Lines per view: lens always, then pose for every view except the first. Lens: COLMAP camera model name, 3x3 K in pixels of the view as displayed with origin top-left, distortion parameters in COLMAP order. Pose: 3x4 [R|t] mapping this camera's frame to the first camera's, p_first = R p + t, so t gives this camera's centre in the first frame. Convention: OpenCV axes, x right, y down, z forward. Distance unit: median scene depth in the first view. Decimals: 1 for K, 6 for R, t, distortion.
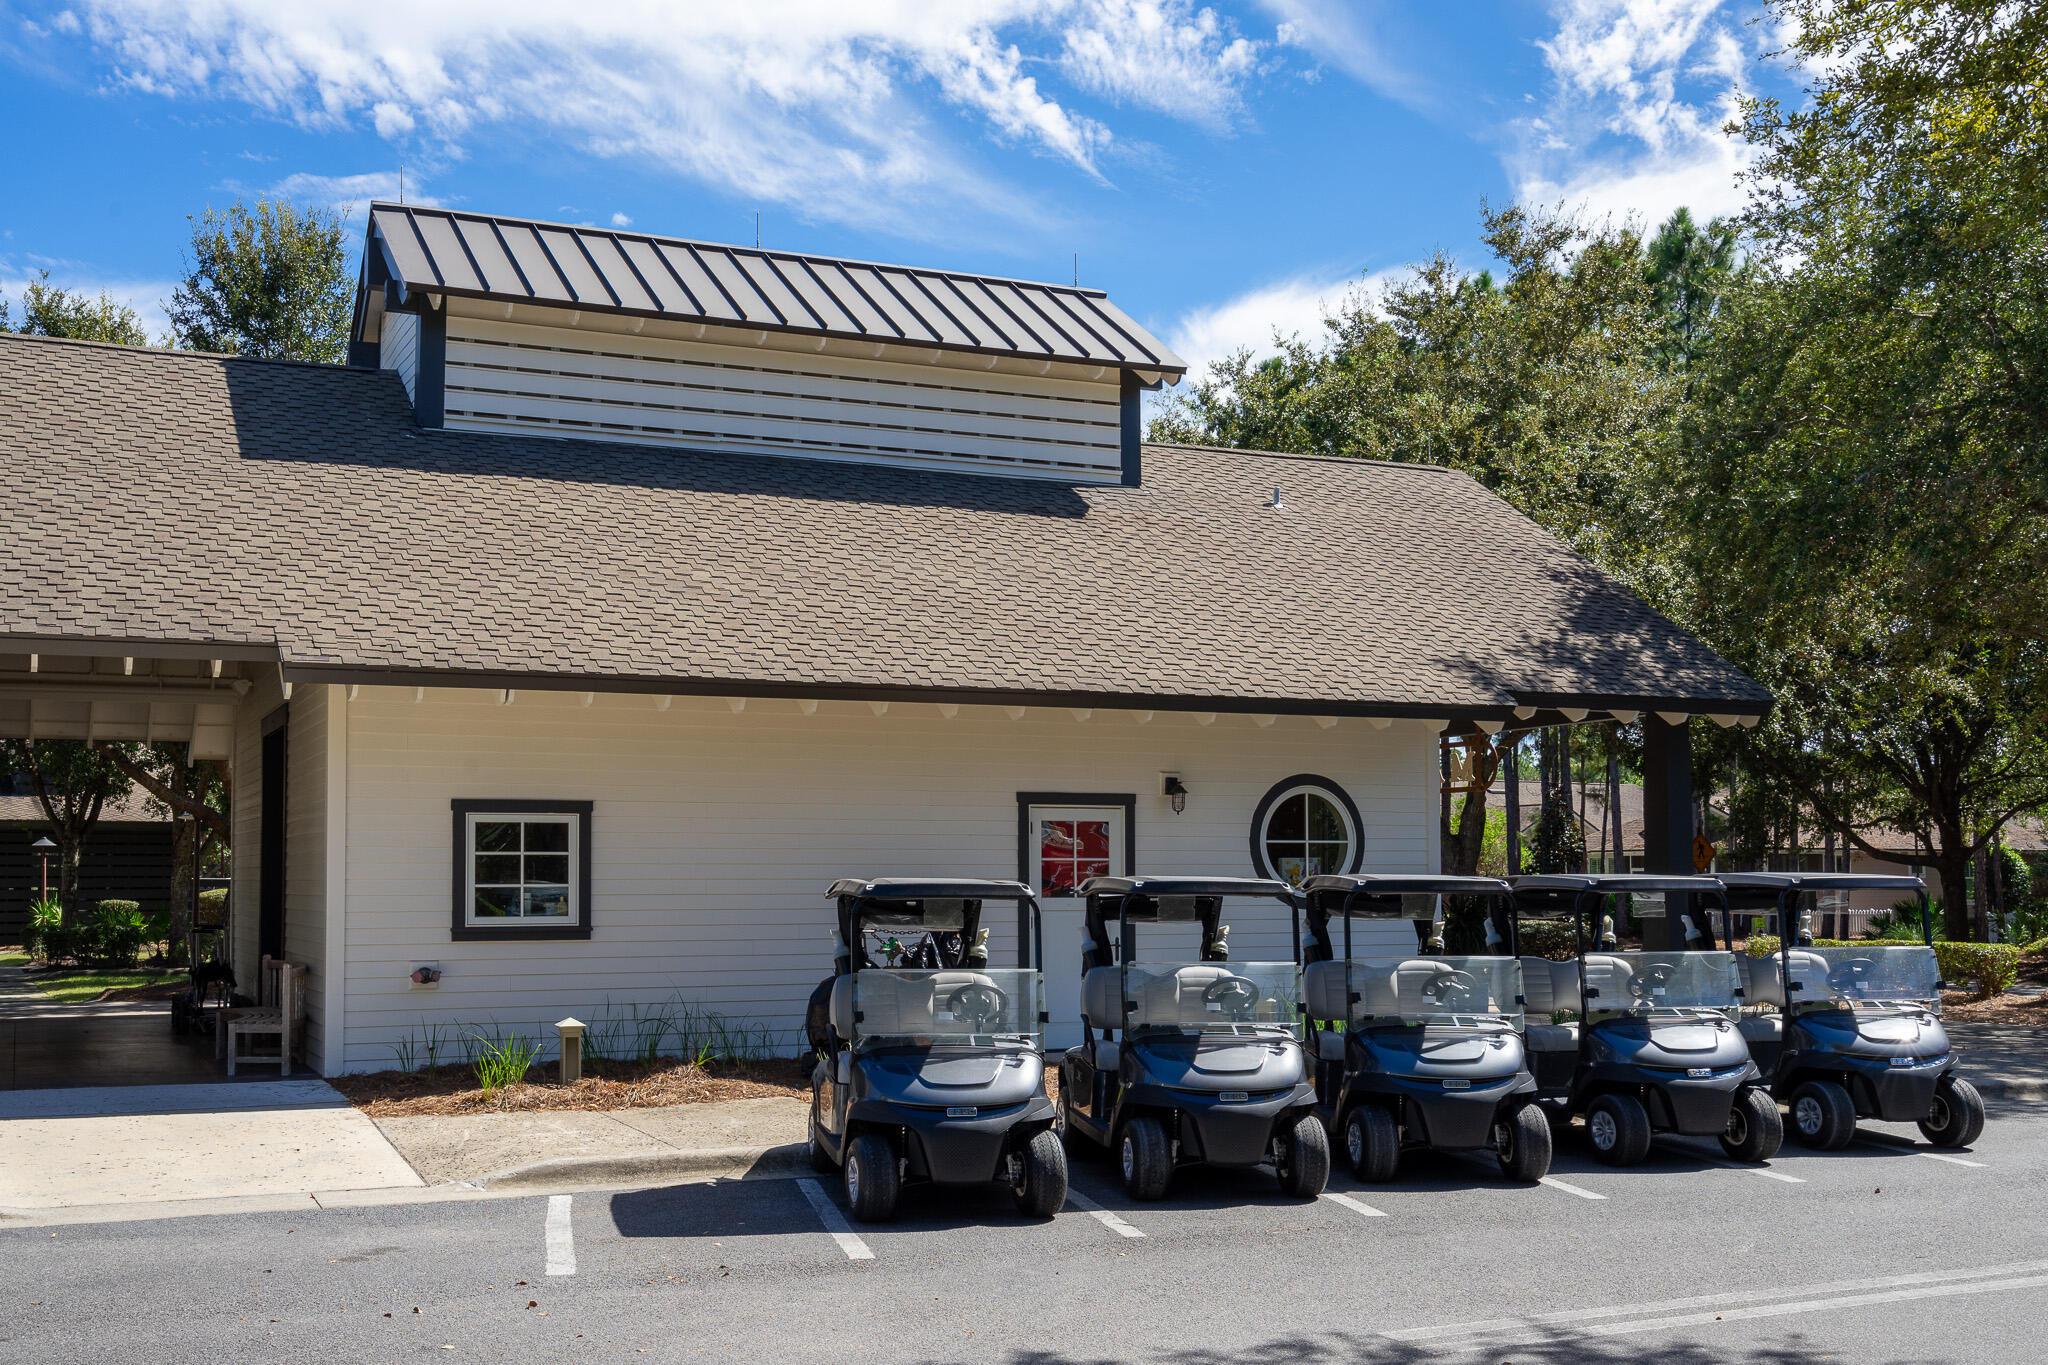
lens RADIAL K [[2183.7, 0, 1024.0], [0, 2183.7, 682.5], [0, 0, 1]] dist [-0.006425, 0.001002]
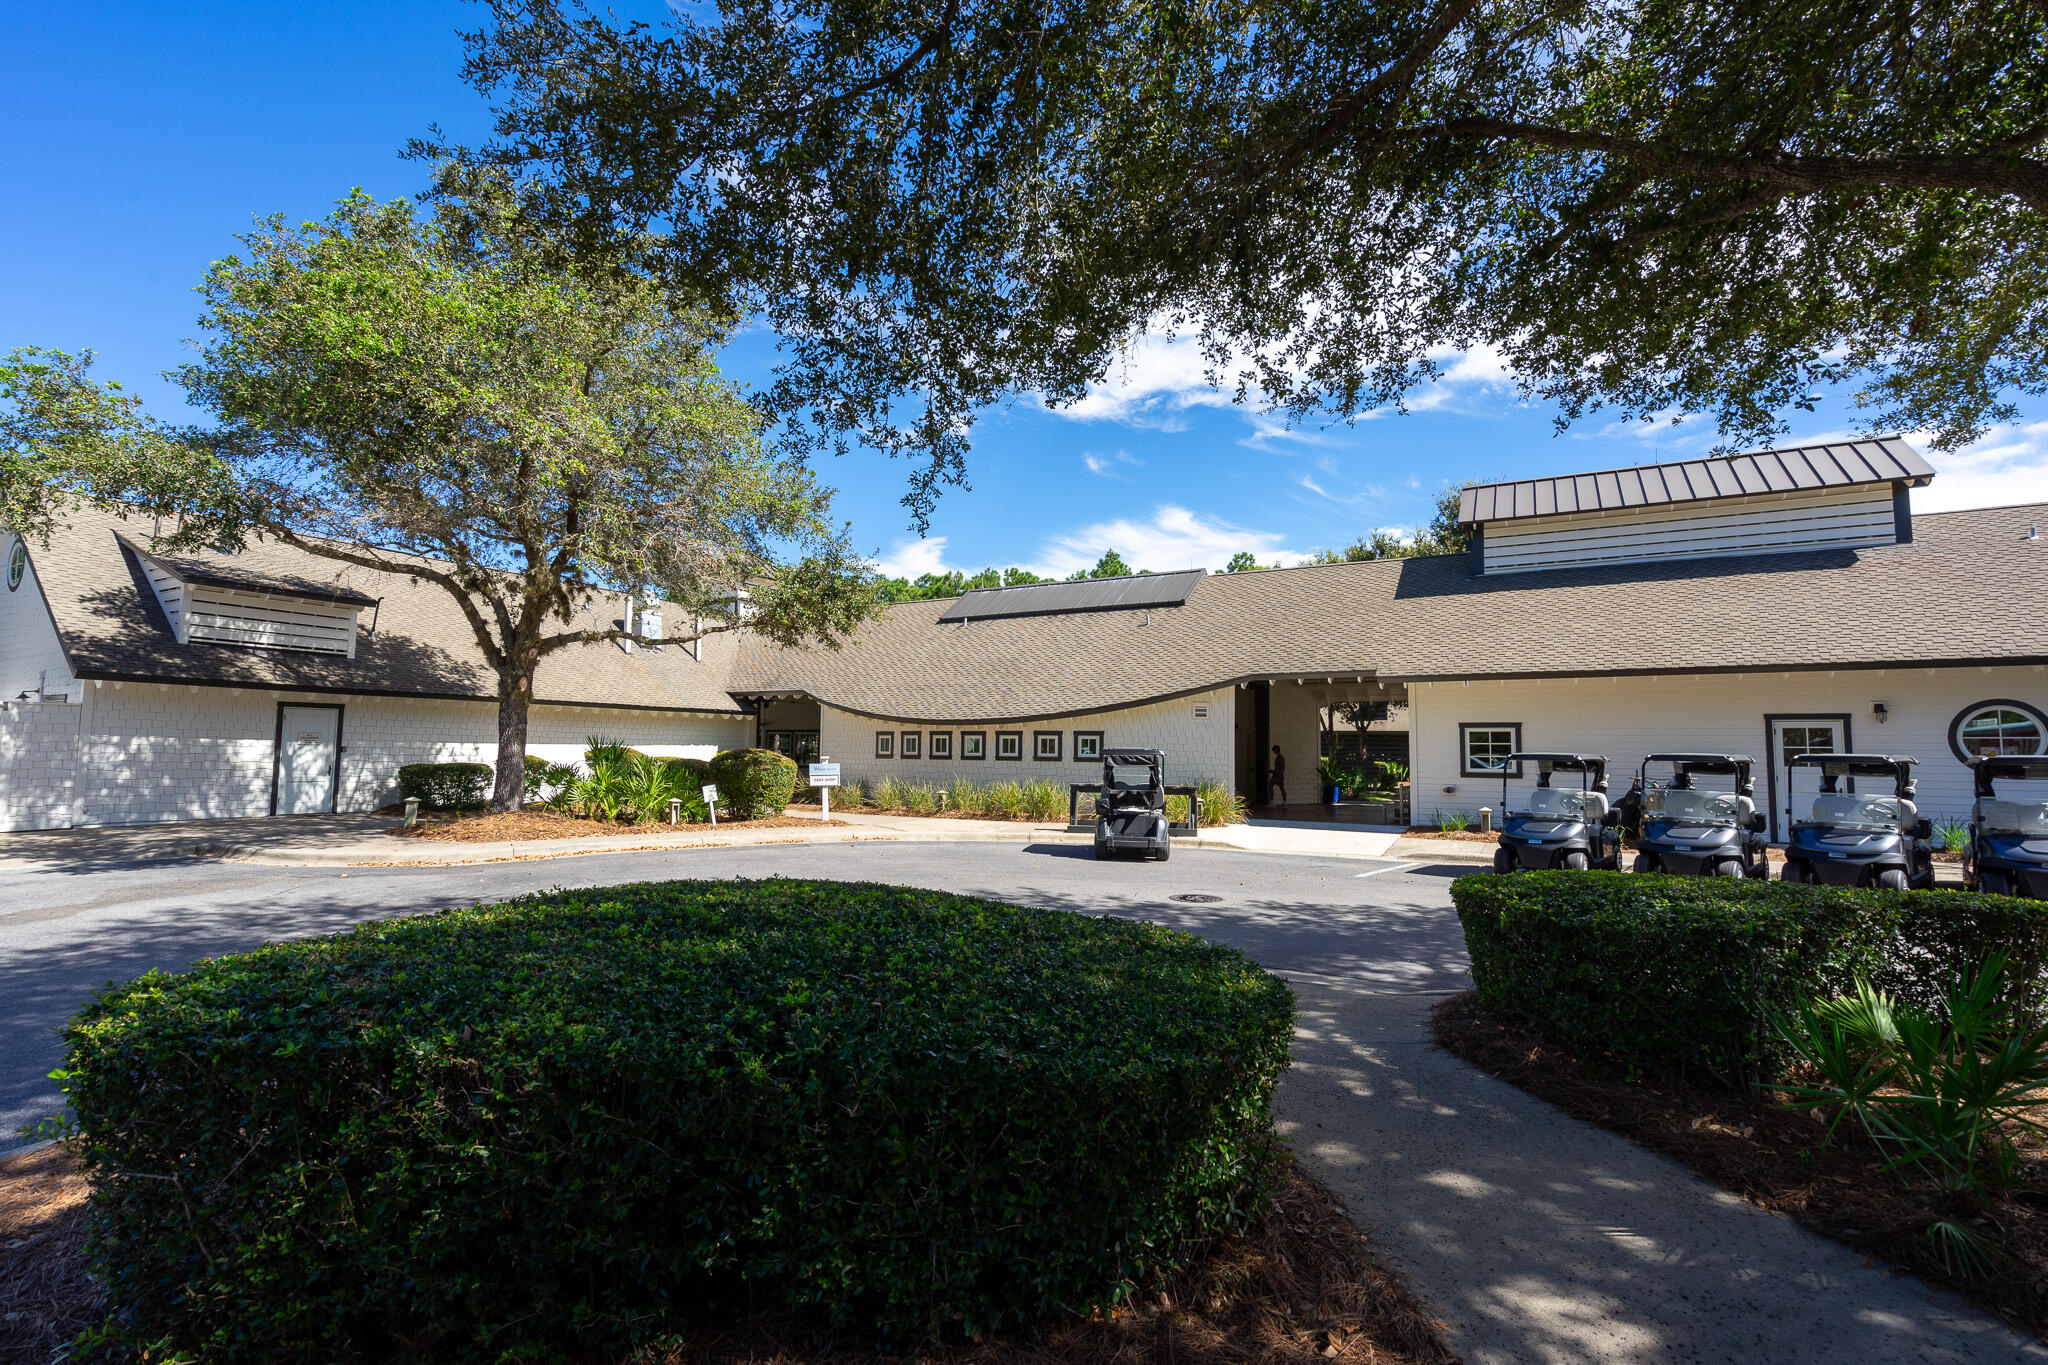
lens RADIAL K [[963.7, 0, 1008.6], [0, 963.7, 665.4], [0, 0, 1]] dist [-0.035302, 0.017177]
pose [[0.583308, -0.063795, -0.809742, 0.301570], [0.061463, 0.997519, -0.034314, -0.008050], [0.809922, -0.029753, 0.585782, -0.091498]]
